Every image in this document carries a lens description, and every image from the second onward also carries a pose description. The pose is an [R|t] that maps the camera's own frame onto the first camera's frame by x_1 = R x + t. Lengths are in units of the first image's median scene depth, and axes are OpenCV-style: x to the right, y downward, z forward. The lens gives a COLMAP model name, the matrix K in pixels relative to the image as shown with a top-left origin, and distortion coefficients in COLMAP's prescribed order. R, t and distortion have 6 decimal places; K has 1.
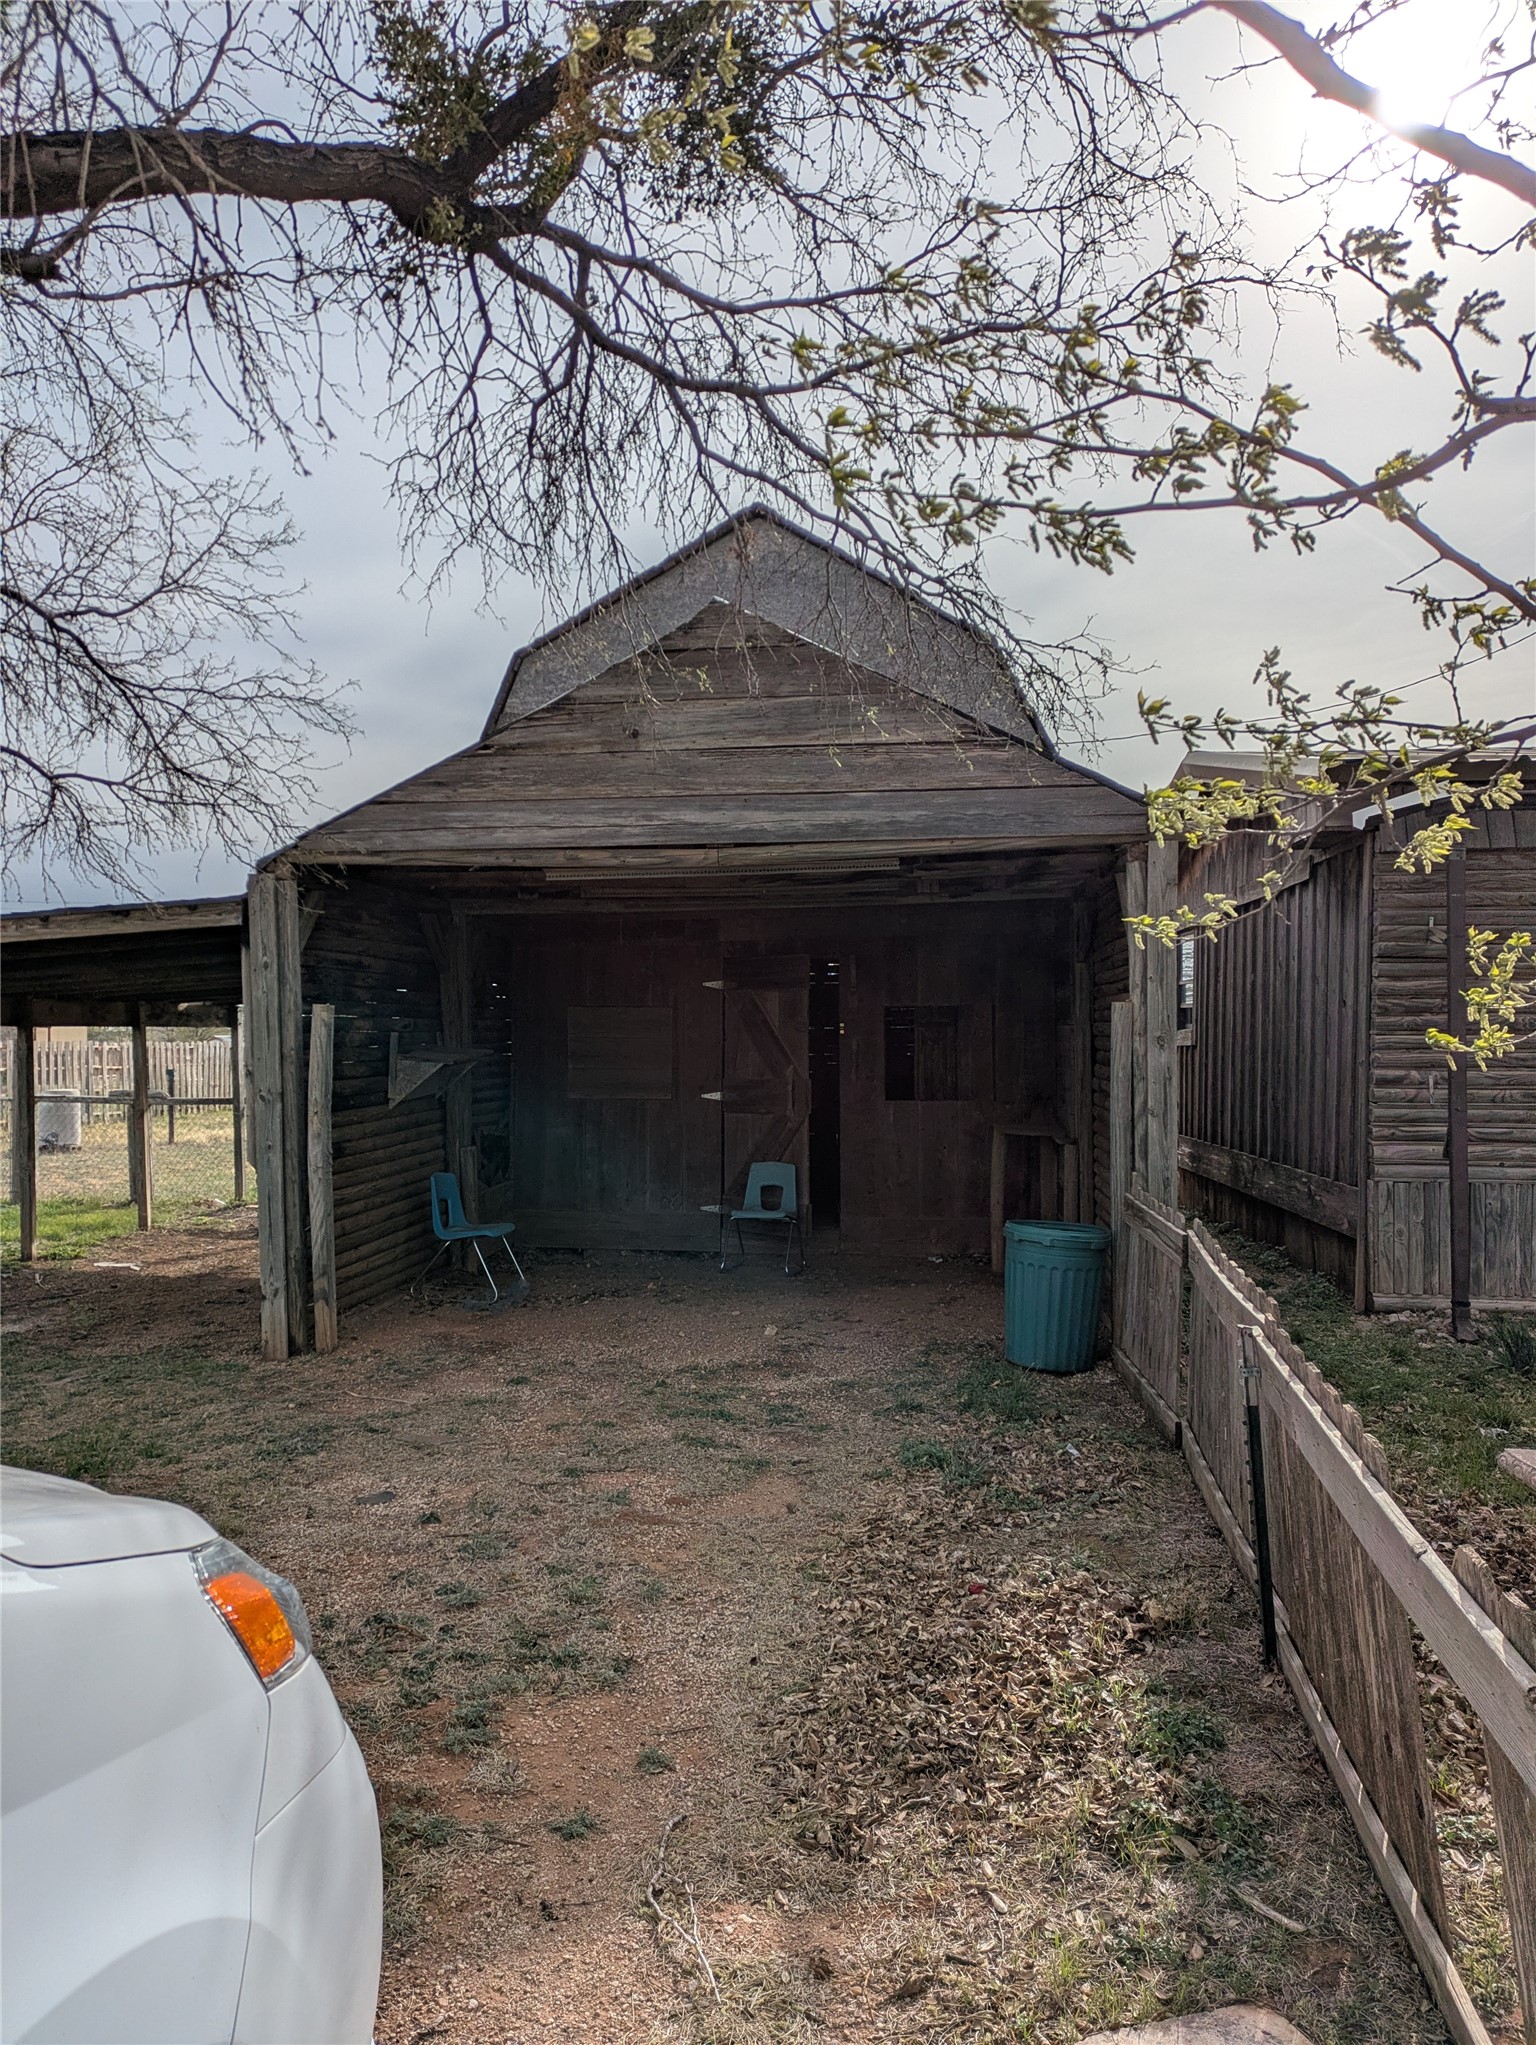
lens RADIAL K [[1476.2, 0, 773.5], [0, 1476.2, 1022.7], [0, 0, 1]] dist [0.047143, -0.046938]
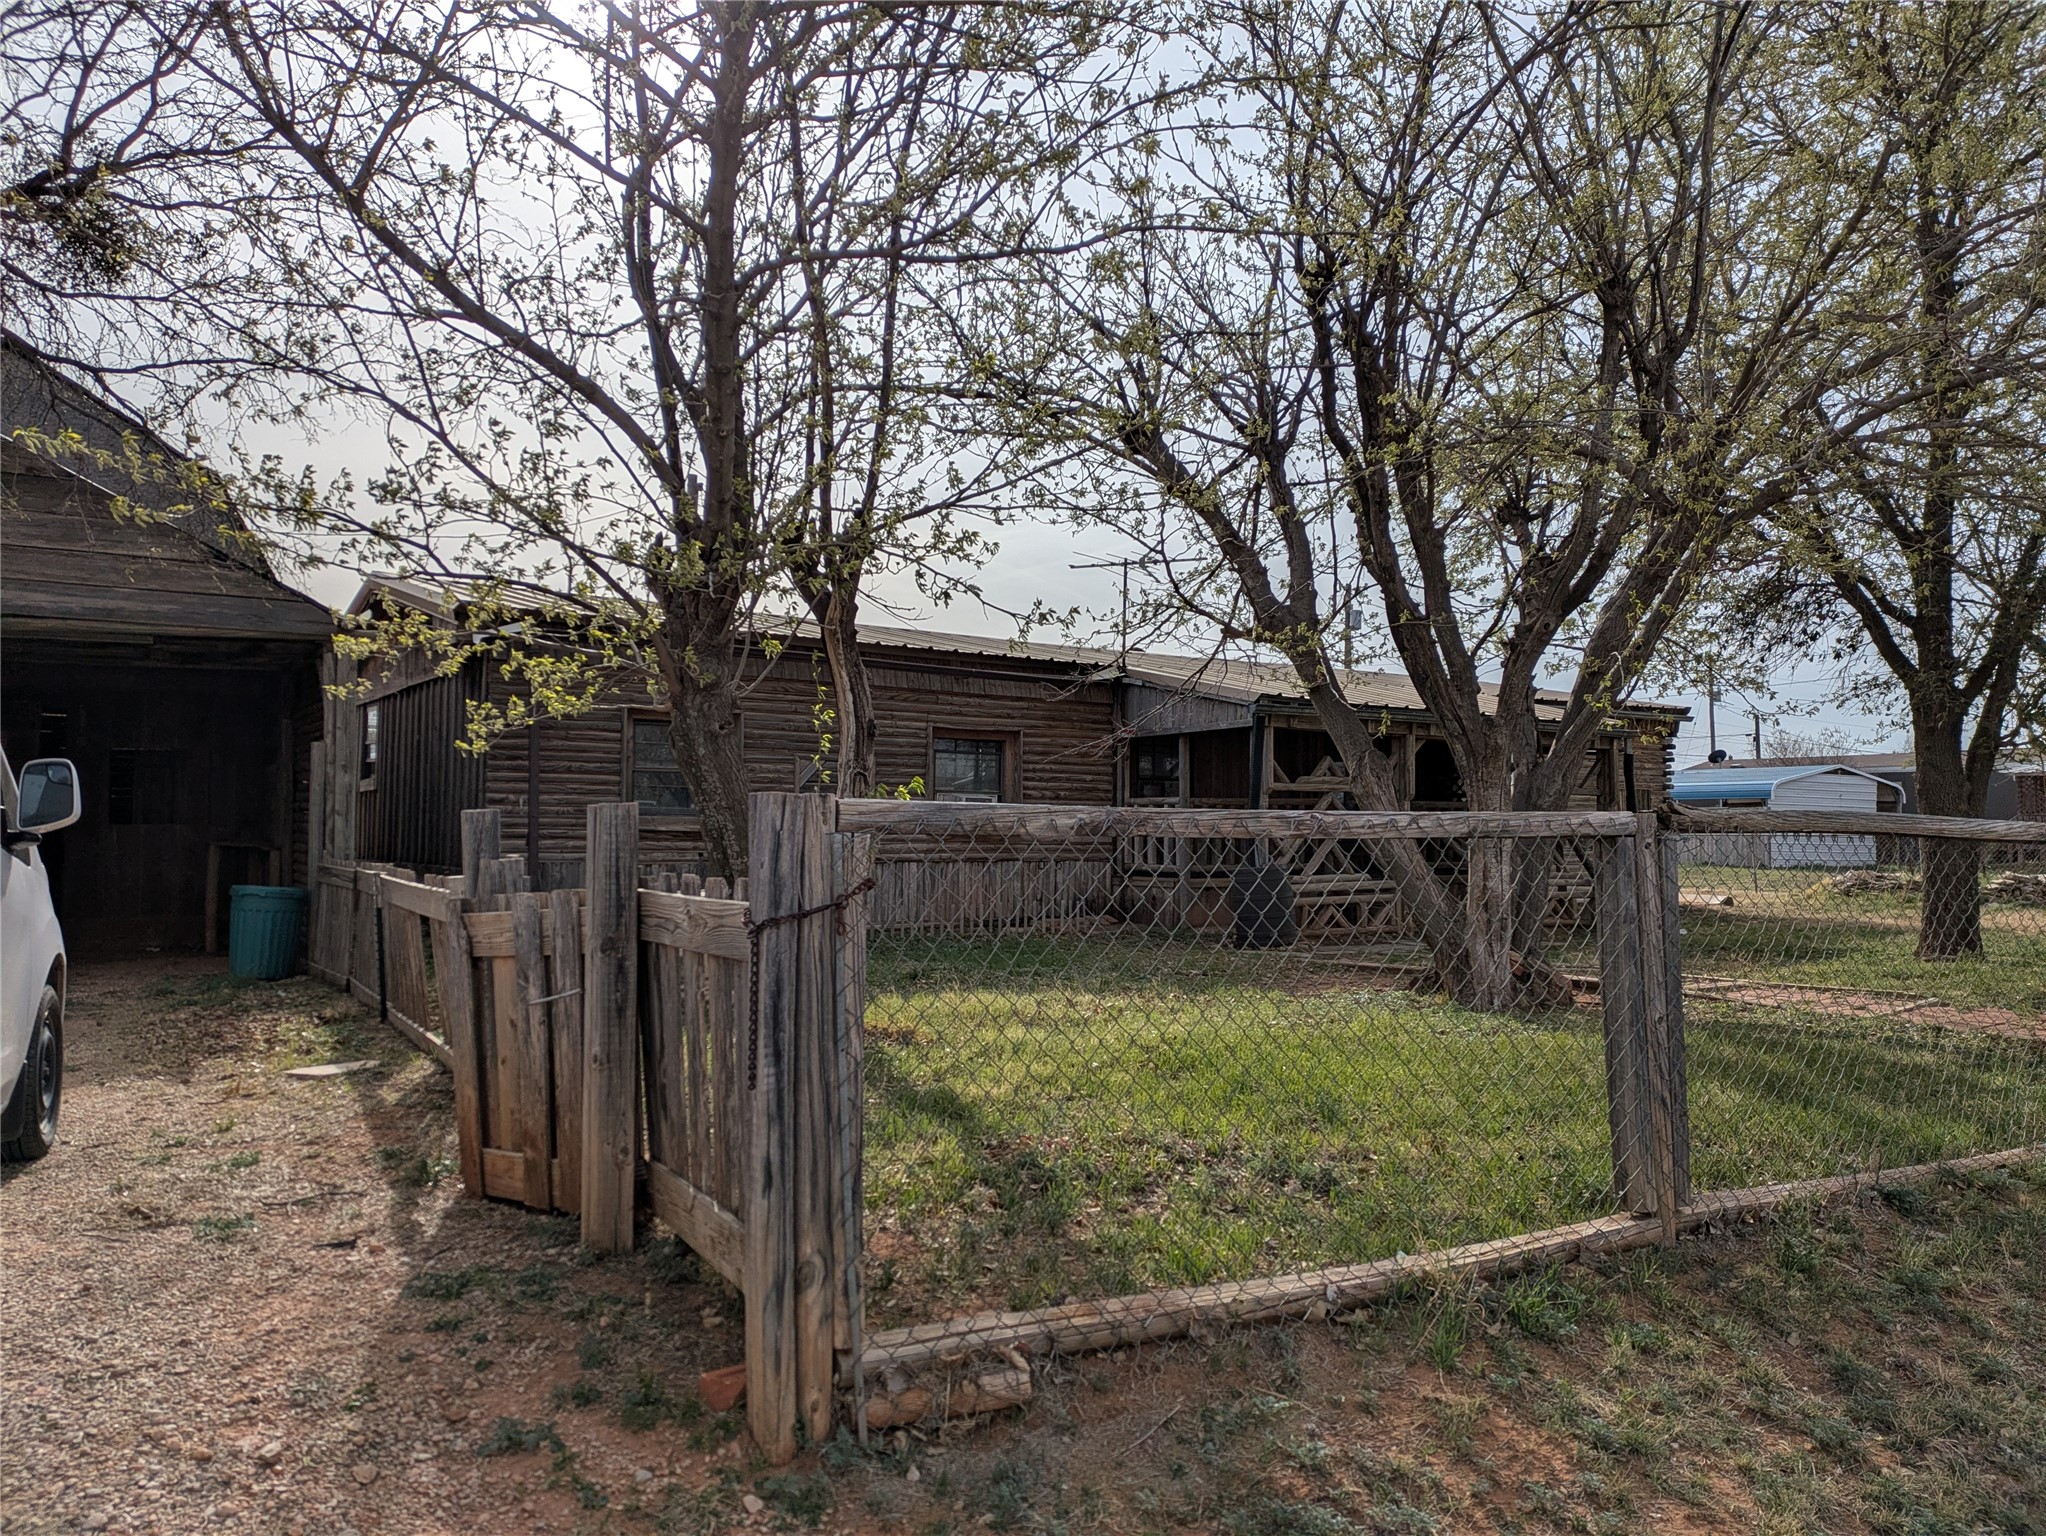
lens RADIAL K [[1468.7, 0, 1002.7], [0, 1468.7, 804.1], [0, 0, 1]] dist [0.041172, -0.006327]
pose [[0.786544, 0.018644, 0.617253, -0.159035], [-0.017216, 0.999818, -0.008261, 0.051630], [-0.617294, -0.004129, 0.786721, -0.668559]]
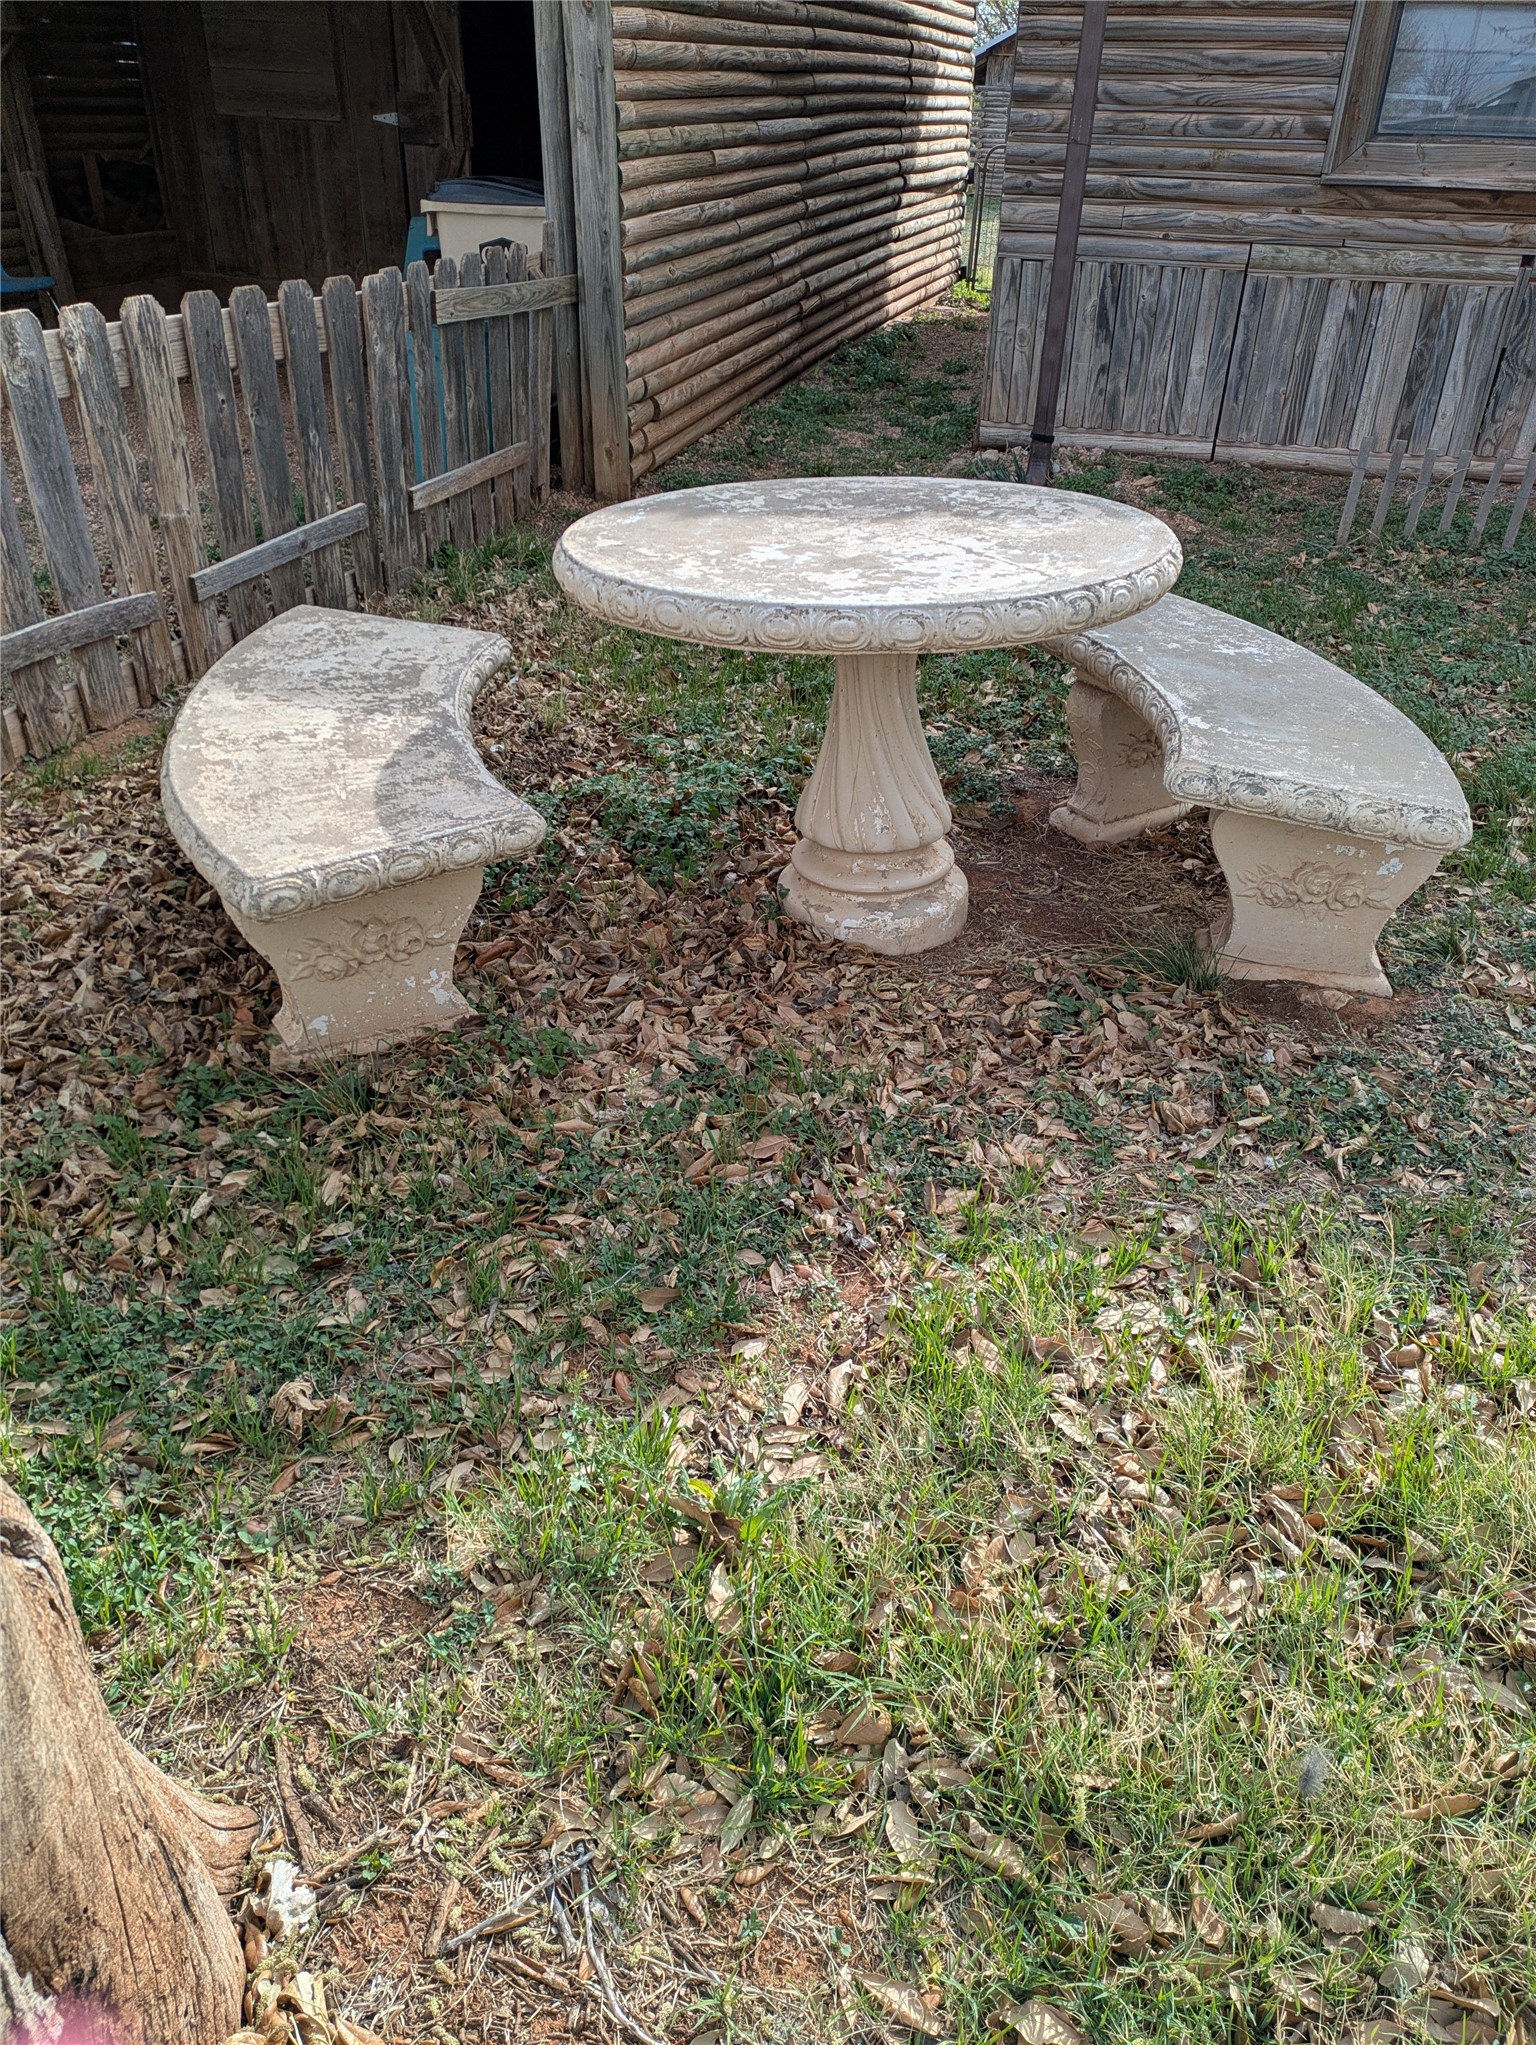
lens RADIAL K [[1476.2, 0, 777.1], [0, 1476.2, 1026.8], [0, 0, 1]] dist [0.047143, -0.046938]
pose [[0.982596, 0.115164, -0.145749, 0.497974], [-0.017729, 0.839182, 0.543562, 0.030124], [0.184909, -0.531518, 0.826618, 0.184541]]
